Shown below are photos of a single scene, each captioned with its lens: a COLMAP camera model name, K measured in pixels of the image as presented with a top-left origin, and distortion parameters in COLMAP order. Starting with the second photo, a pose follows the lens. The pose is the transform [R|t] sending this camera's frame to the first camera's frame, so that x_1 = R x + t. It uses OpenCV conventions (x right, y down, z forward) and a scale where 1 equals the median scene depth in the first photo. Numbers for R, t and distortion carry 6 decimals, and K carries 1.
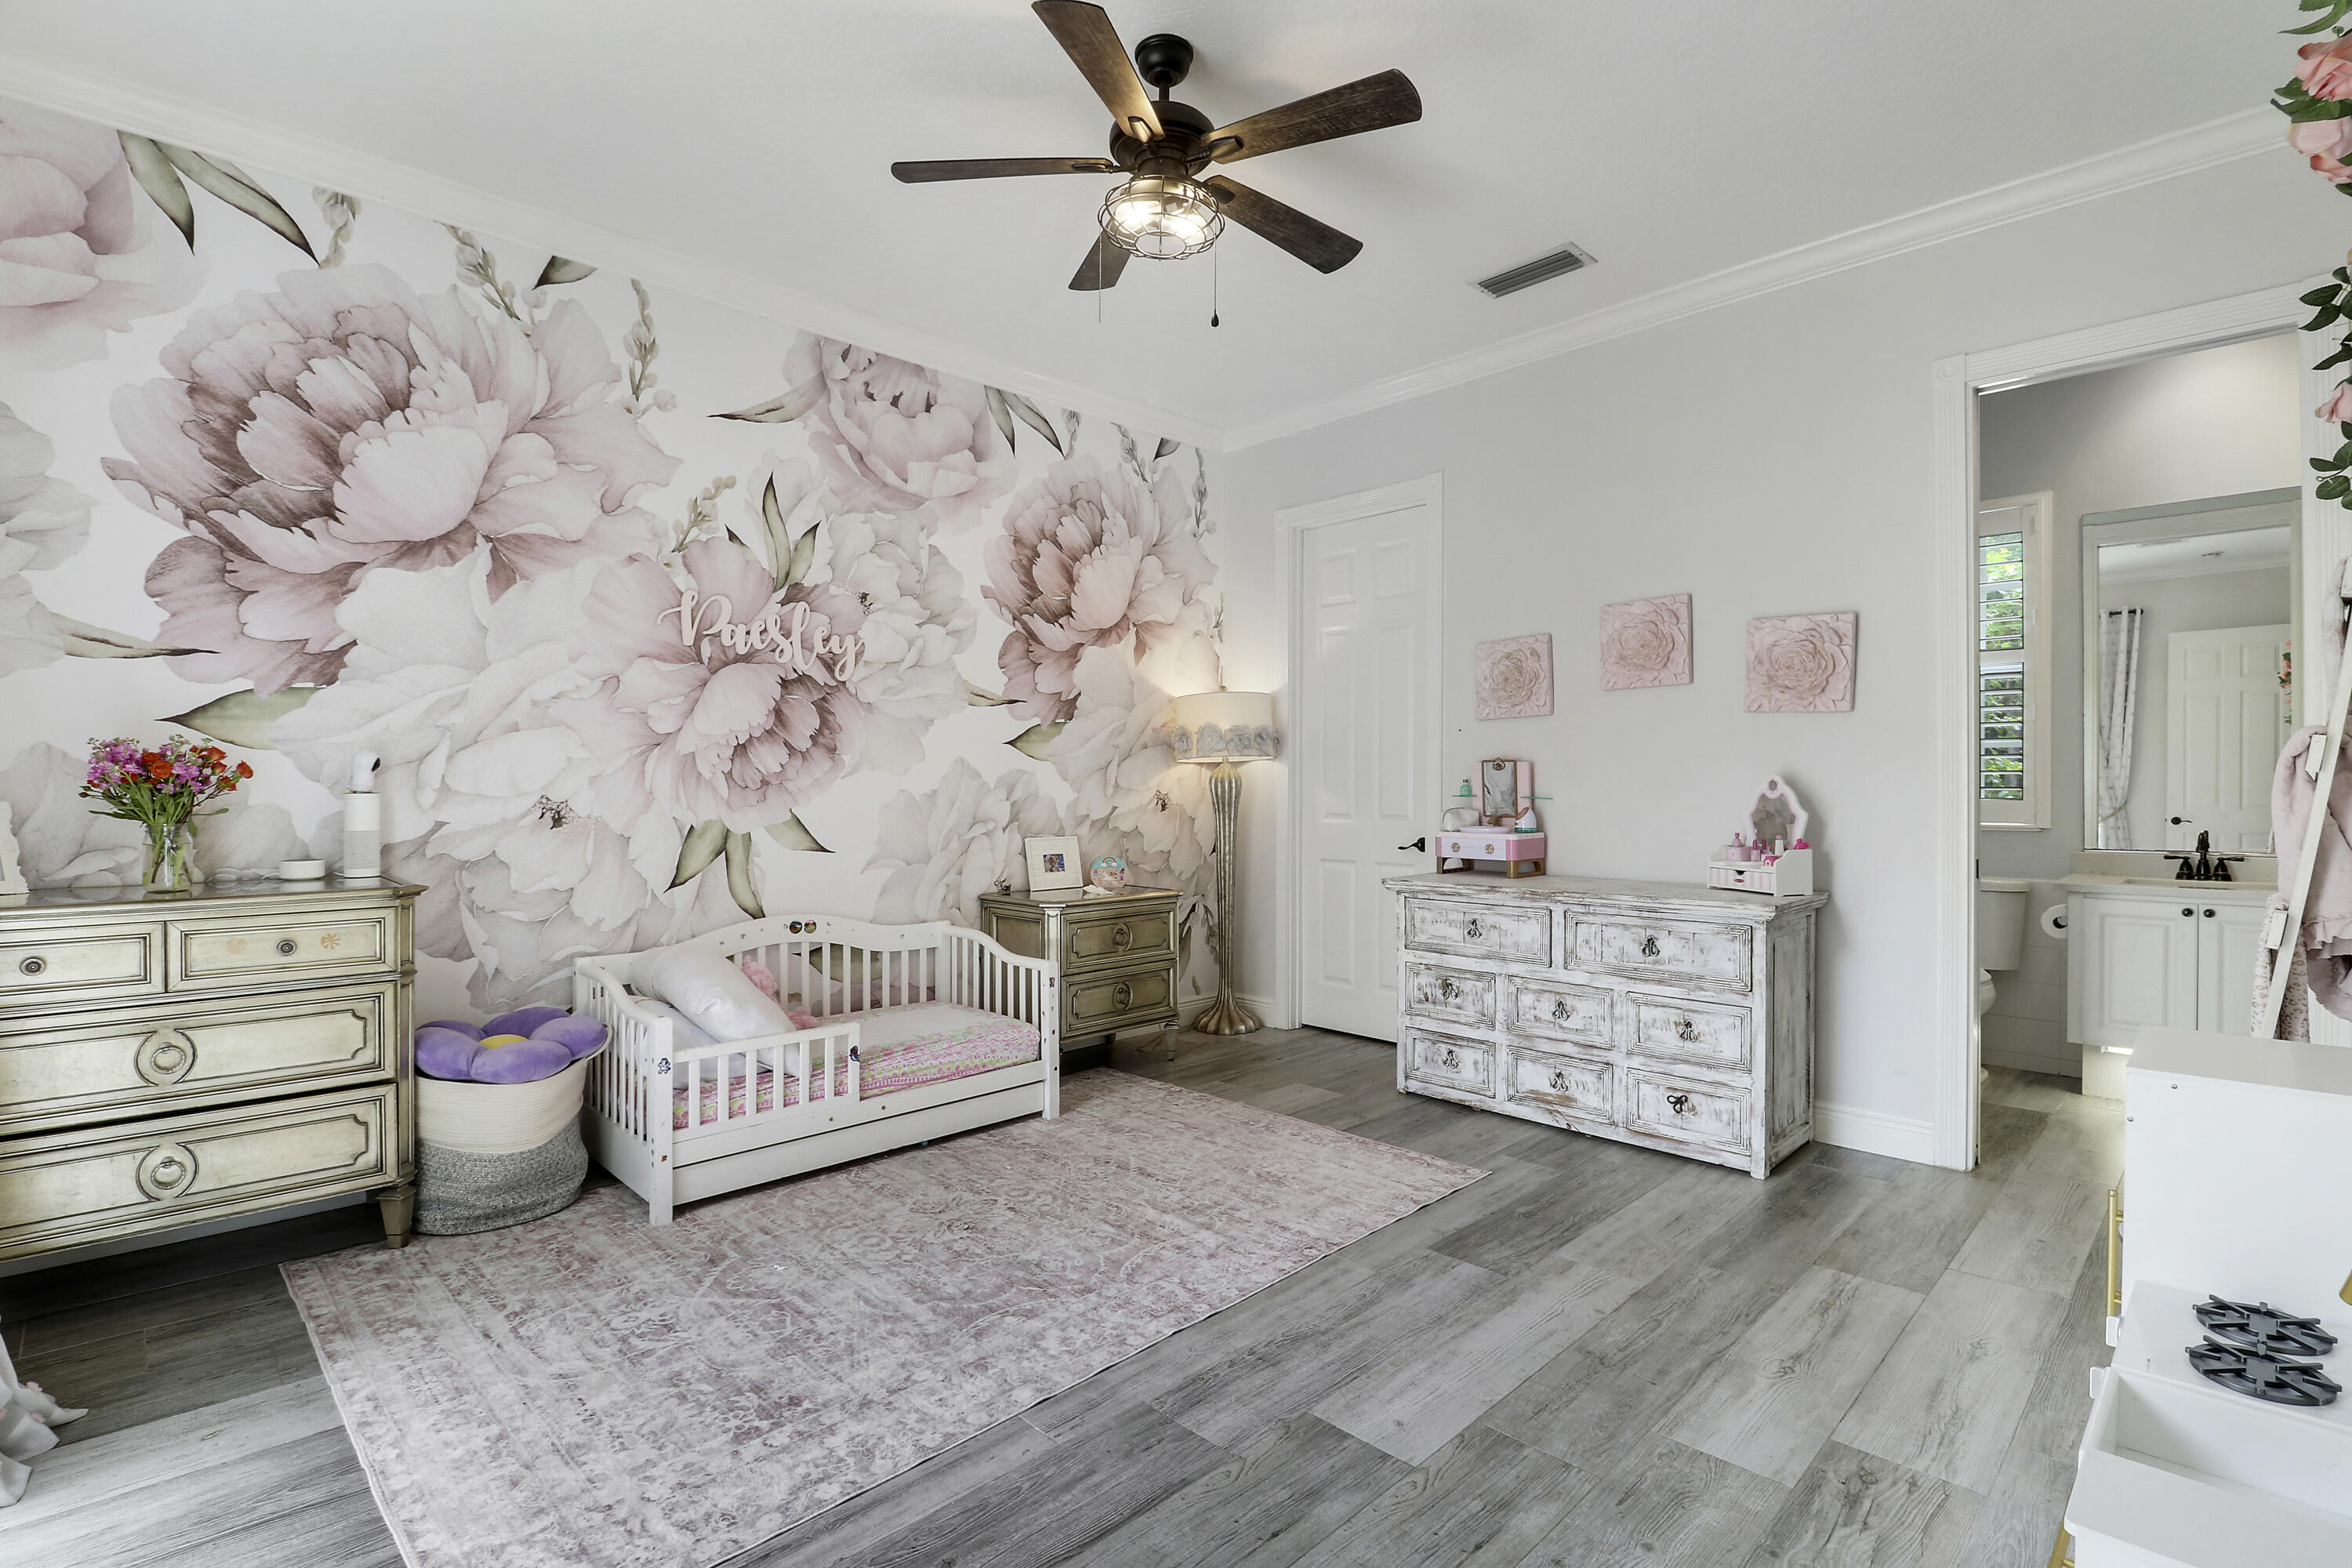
lens RADIAL K [[1098.3, 0, 1173.6], [0, 1098.3, 799.5], [0, 0, 1]] dist [0.006244, -0.013322]
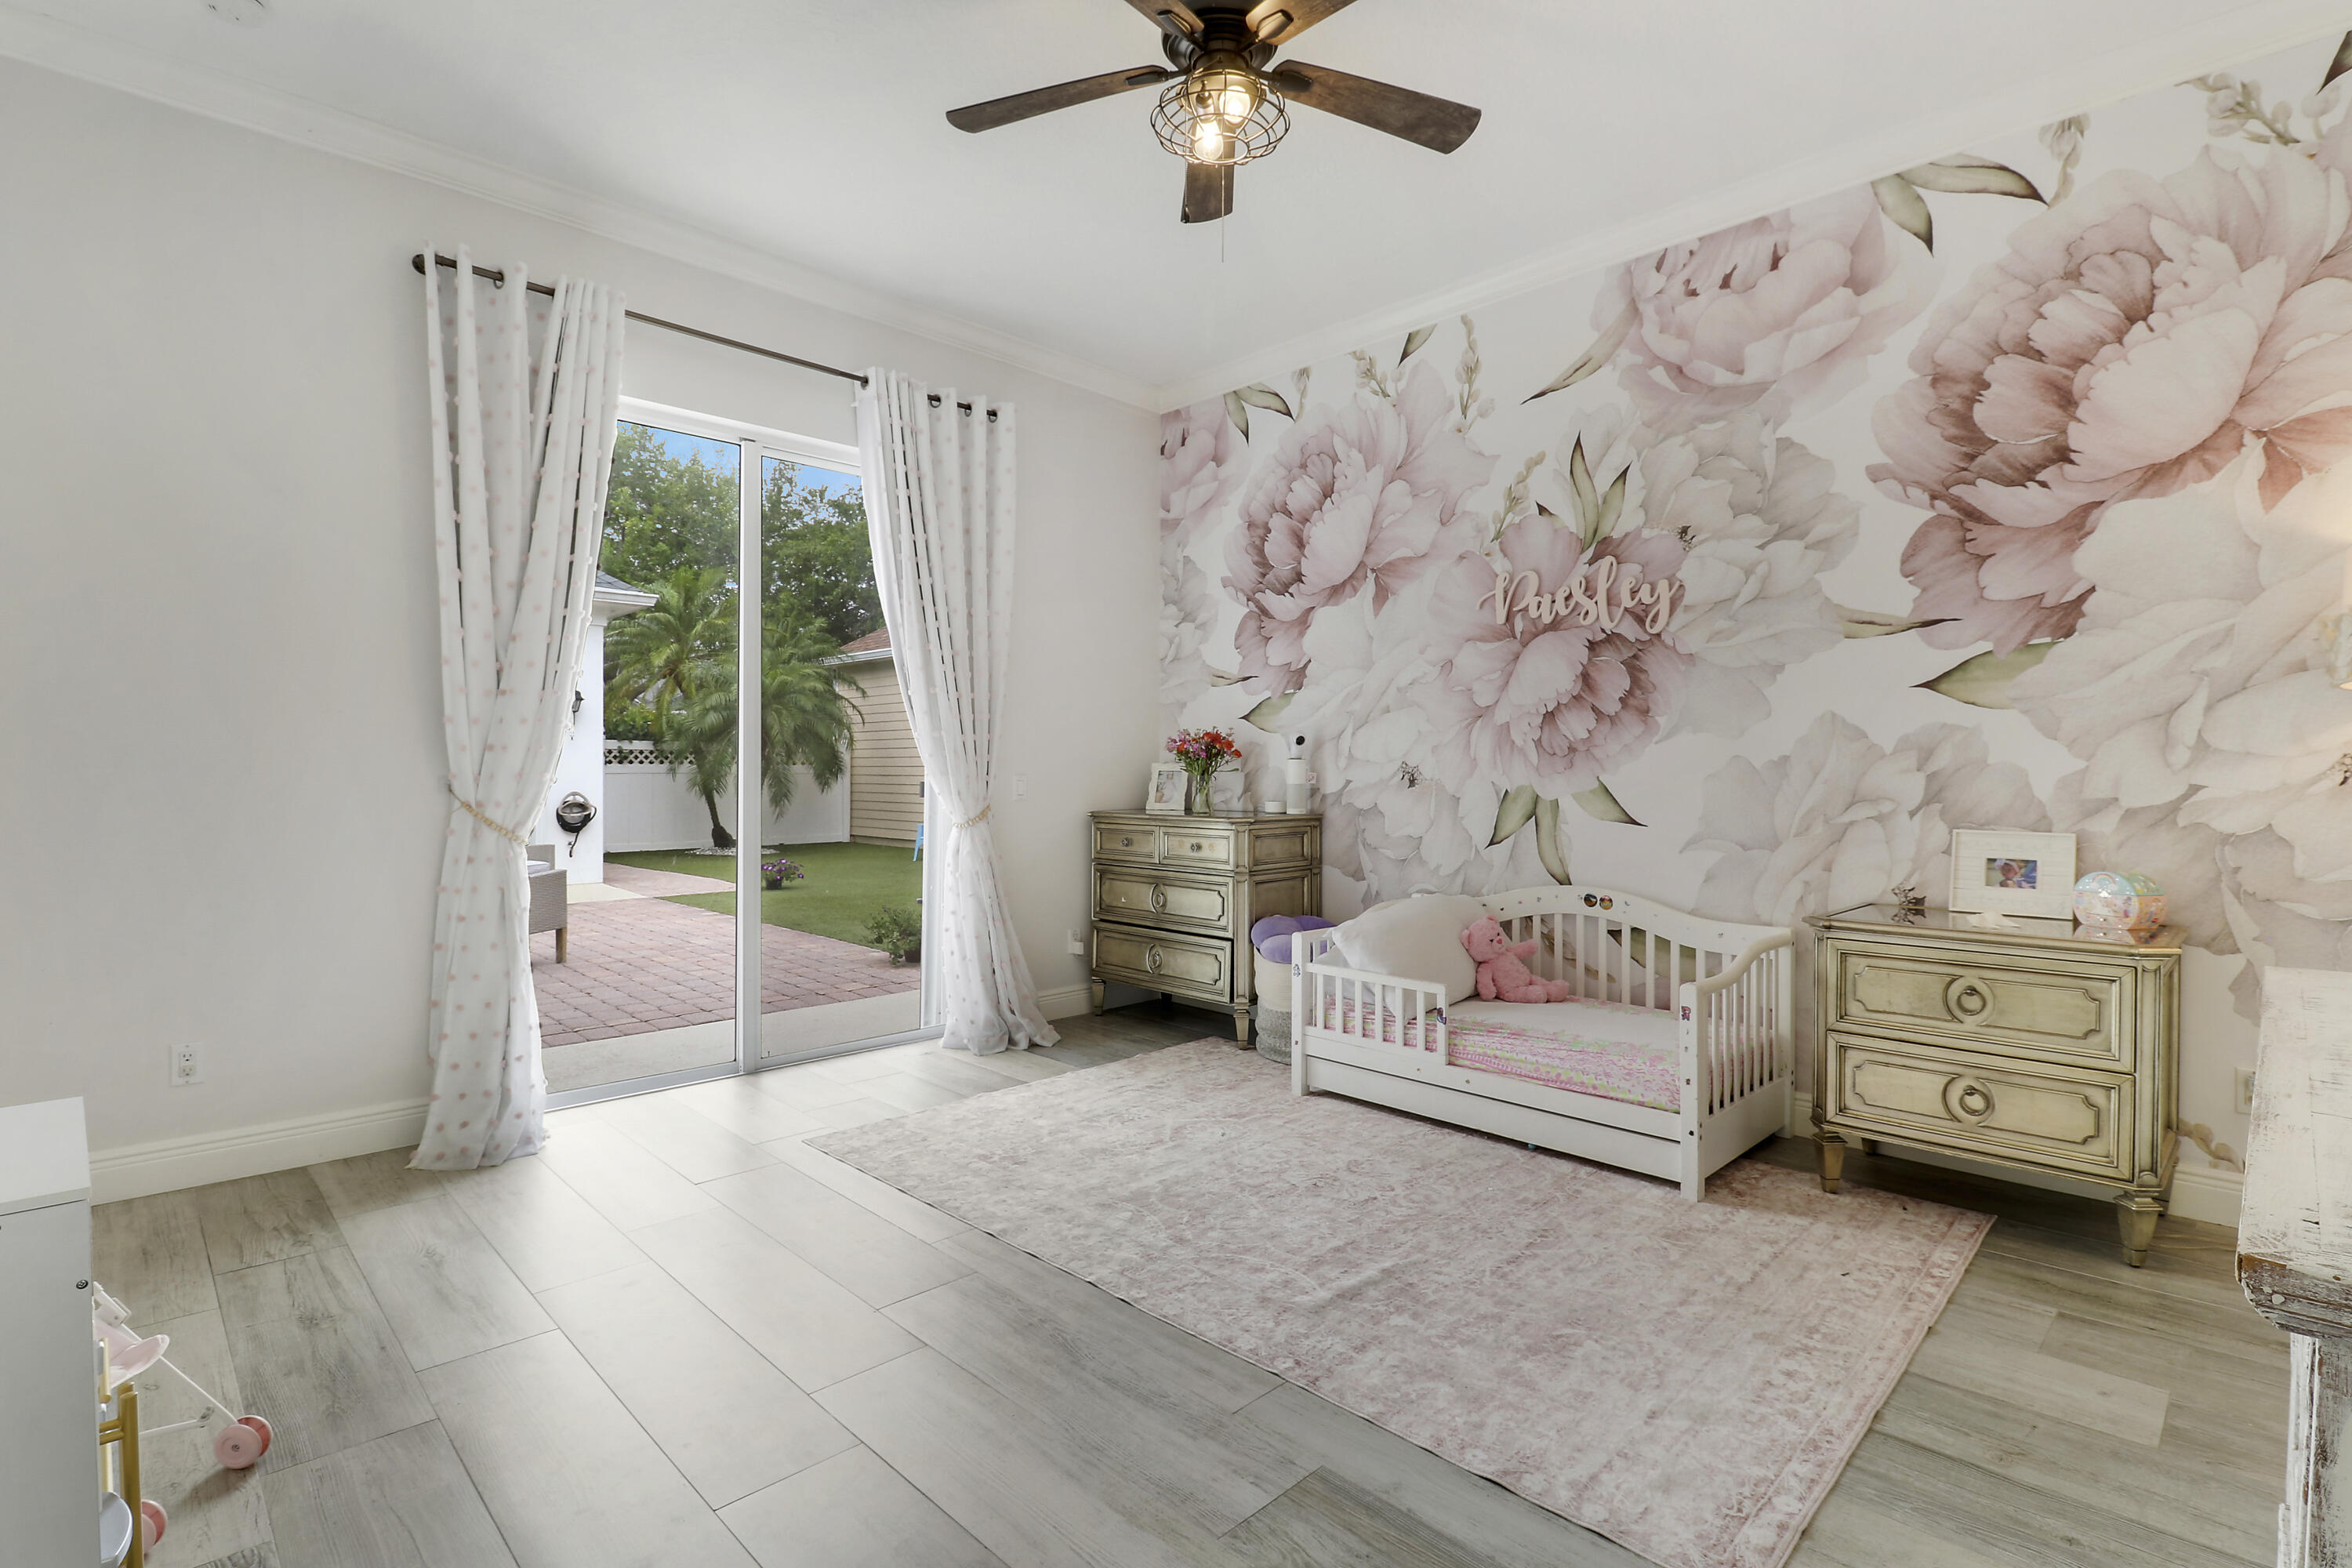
lens RADIAL K [[1098.3, 0, 1129.8], [0, 1098.3, 757.7], [0, 0, 1]] dist [0.006244, -0.013322]
pose [[-0.012296, 0.005061, -0.999912, 0.600010], [0.000238, 0.999987, 0.005058, -0.012265], [0.999924, -0.000175, -0.012298, 0.594066]]
